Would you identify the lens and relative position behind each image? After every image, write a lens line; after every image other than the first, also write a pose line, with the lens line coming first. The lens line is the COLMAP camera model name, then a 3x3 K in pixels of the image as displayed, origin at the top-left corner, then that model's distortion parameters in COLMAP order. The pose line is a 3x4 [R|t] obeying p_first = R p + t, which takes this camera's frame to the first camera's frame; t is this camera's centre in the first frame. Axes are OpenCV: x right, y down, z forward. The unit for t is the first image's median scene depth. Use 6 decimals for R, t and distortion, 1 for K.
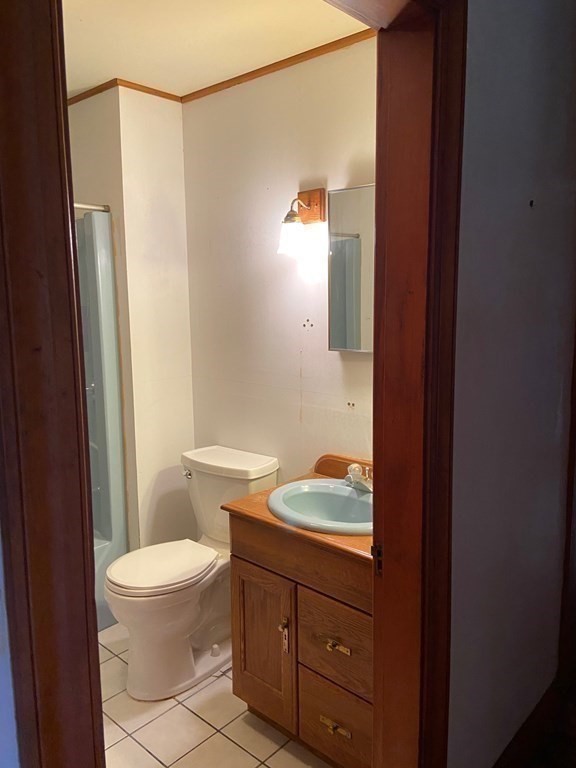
lens RADIAL K [[579.6, 0, 291.7], [0, 579.6, 381.4], [0, 0, 1]] dist [0.083934, -0.093916]
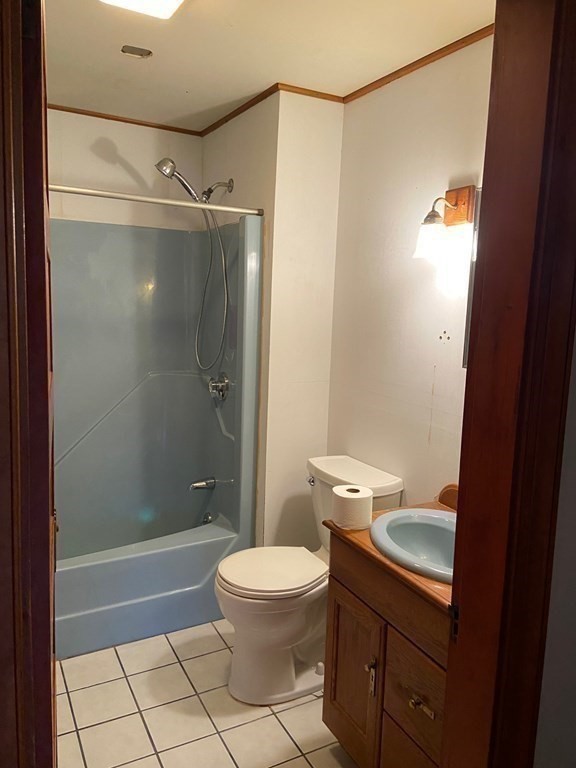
lens RADIAL K [[579.6, 0, 283.5], [0, 579.6, 379.8], [0, 0, 1]] dist [0.083934, -0.093916]
pose [[0.940205, 0.088386, -0.328941, 0.099719], [-0.091339, 0.995799, 0.006499, -0.015257], [0.328134, 0.023935, 0.944328, 0.067449]]
